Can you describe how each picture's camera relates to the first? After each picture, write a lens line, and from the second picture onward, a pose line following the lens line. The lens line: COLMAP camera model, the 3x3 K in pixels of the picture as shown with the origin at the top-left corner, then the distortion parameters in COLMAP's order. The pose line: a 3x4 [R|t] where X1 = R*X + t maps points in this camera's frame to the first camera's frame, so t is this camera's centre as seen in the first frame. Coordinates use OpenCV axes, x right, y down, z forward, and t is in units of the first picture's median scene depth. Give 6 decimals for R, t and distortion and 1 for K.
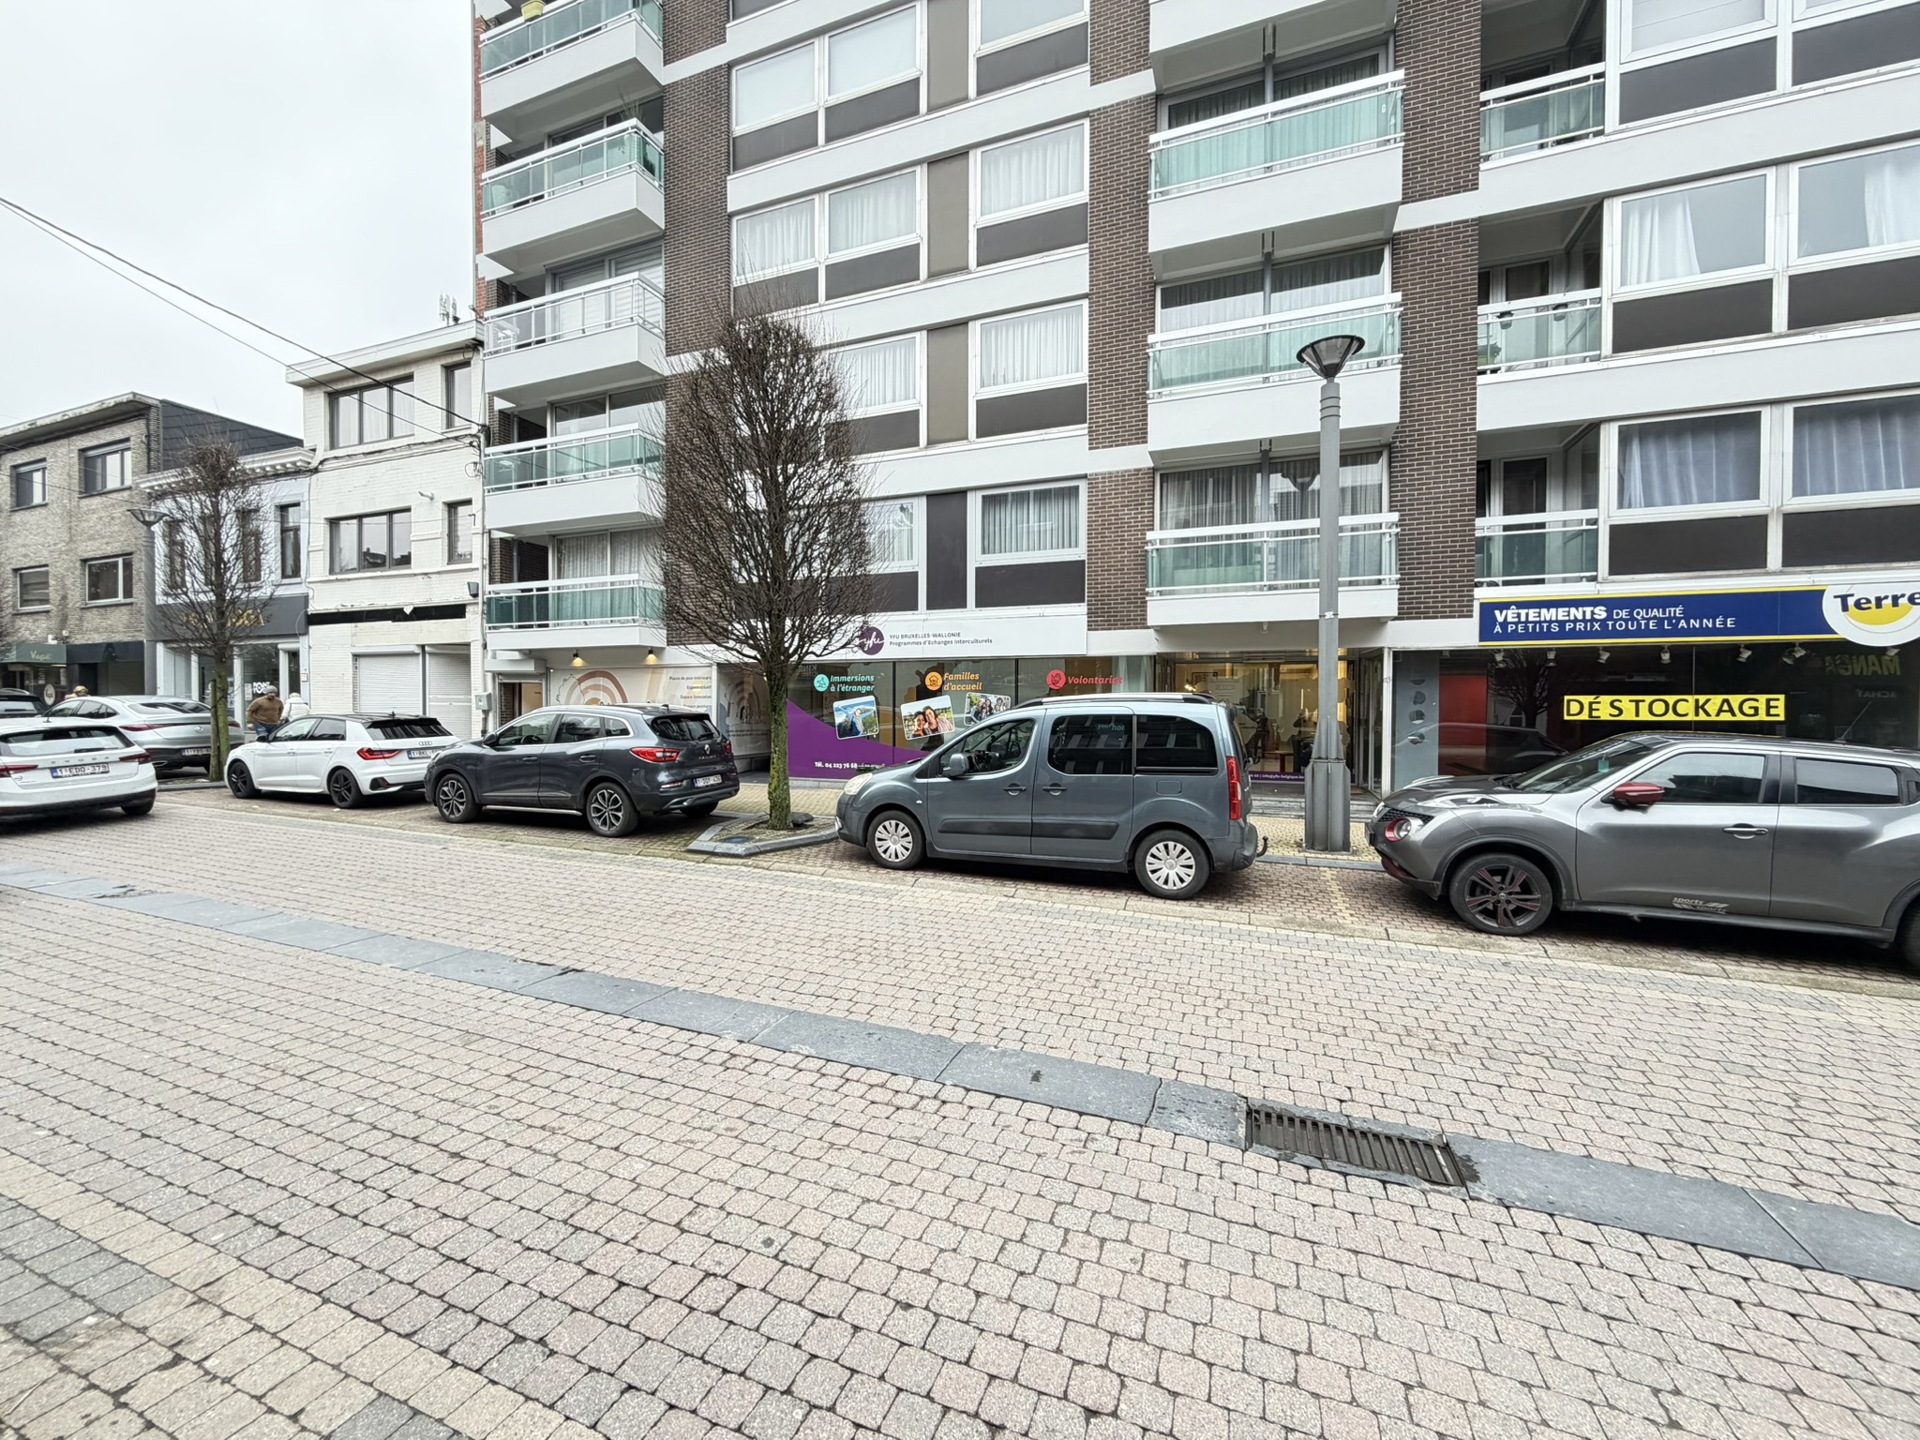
lens RADIAL K [[765.8, 0, 958.0], [0, 765.8, 717.3], [0, 0, 1]] dist [-0.001380, -0.000234]
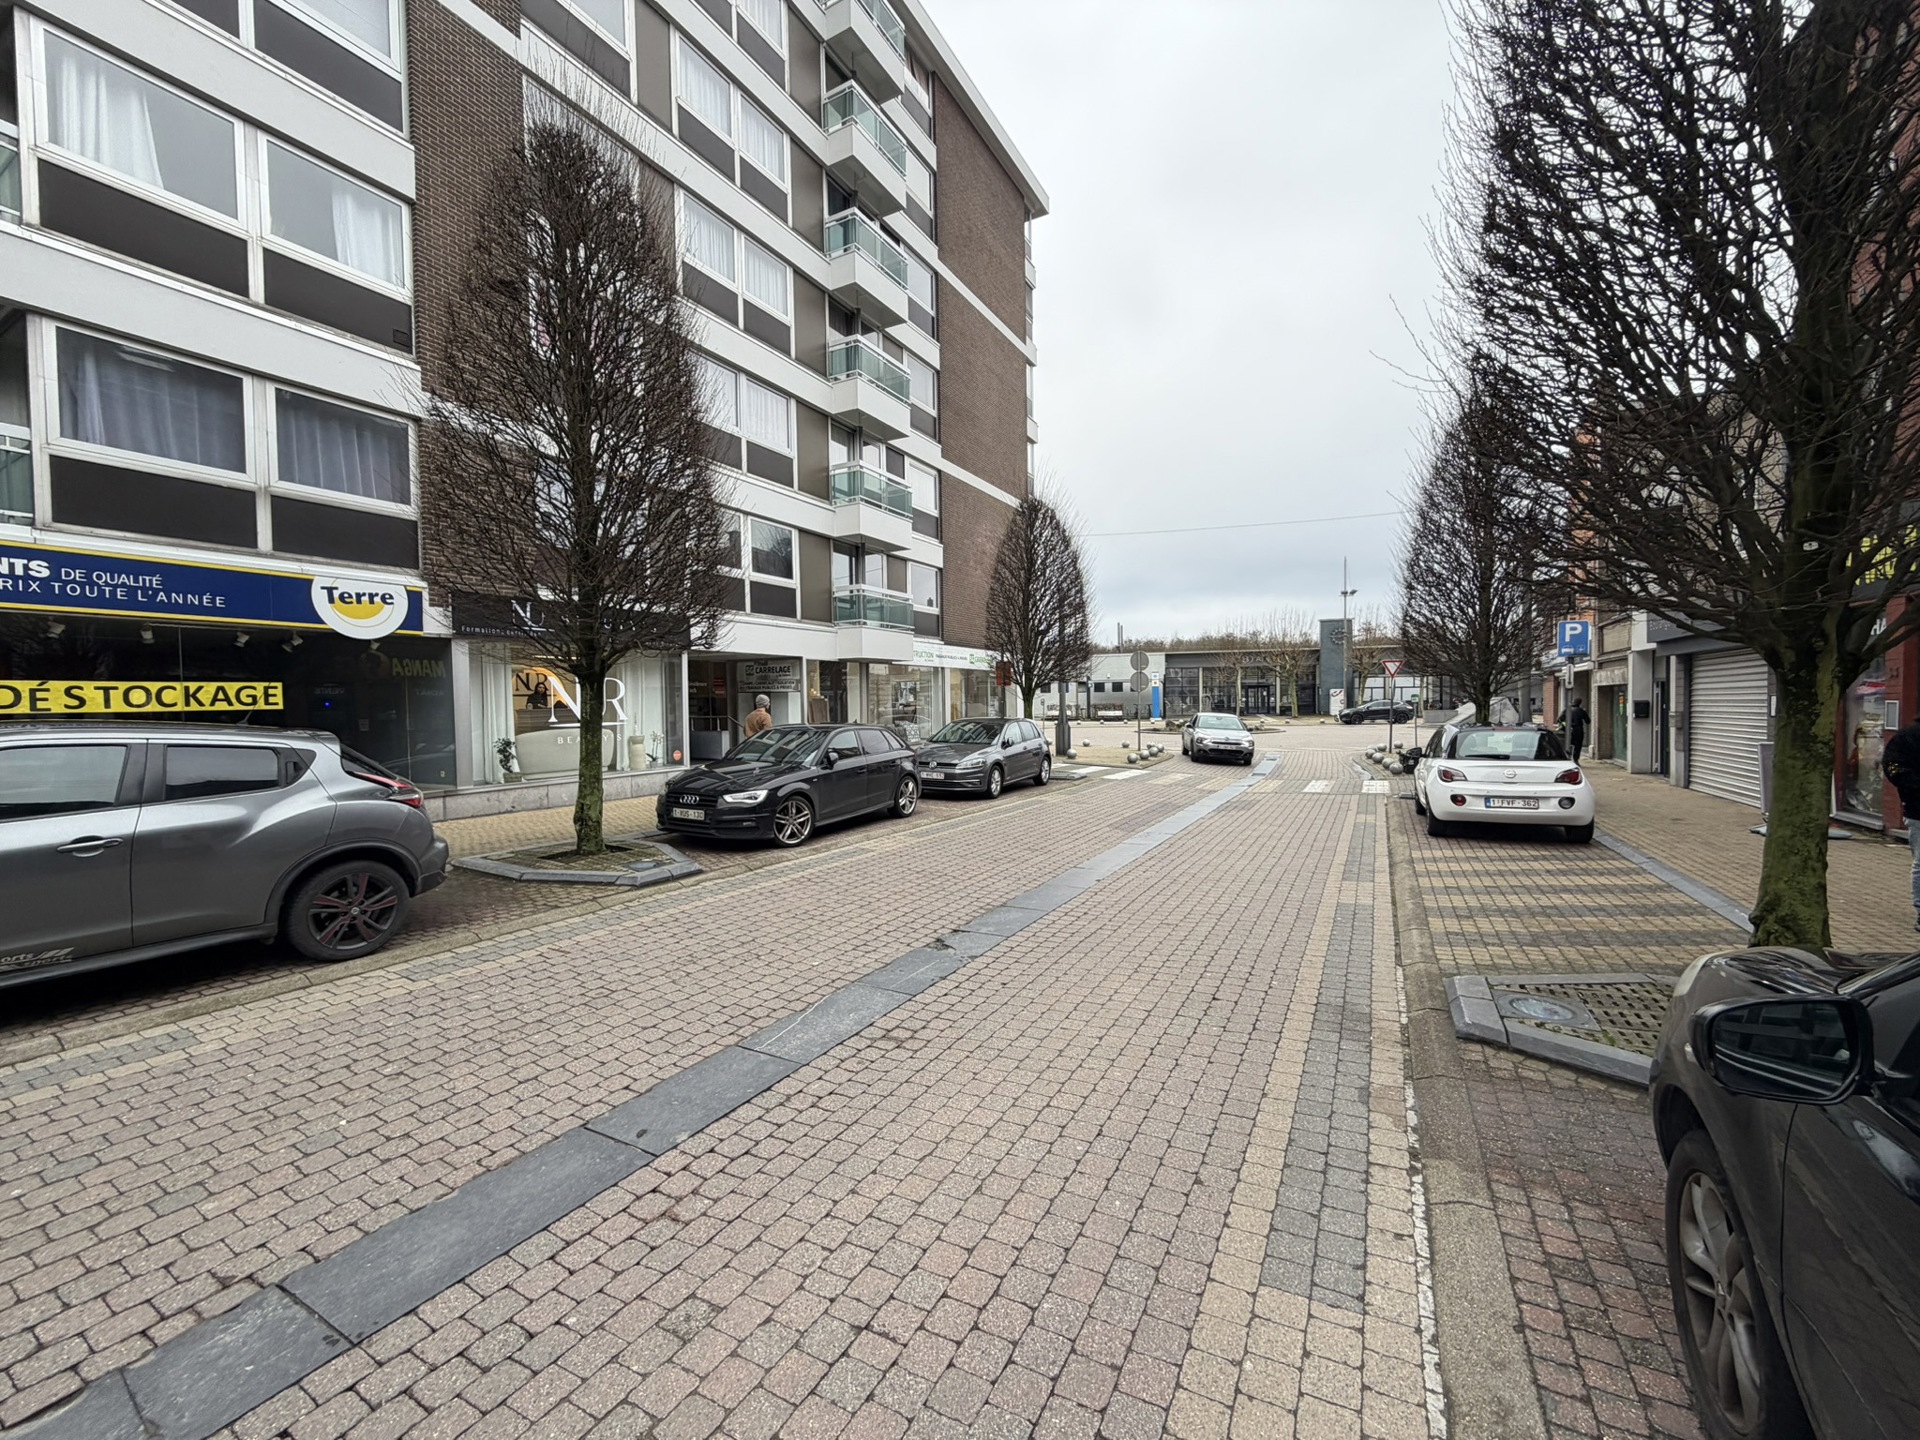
lens RADIAL K [[765.8, 0, 961.2], [0, 765.8, 722.2], [0, 0, 1]] dist [-0.001380, -0.000234]
pose [[0.119522, -0.033521, 0.992265, 0.214242], [0.026694, 0.999177, 0.030539, 0.014142], [-0.992473, 0.022838, 0.120319, 0.024519]]
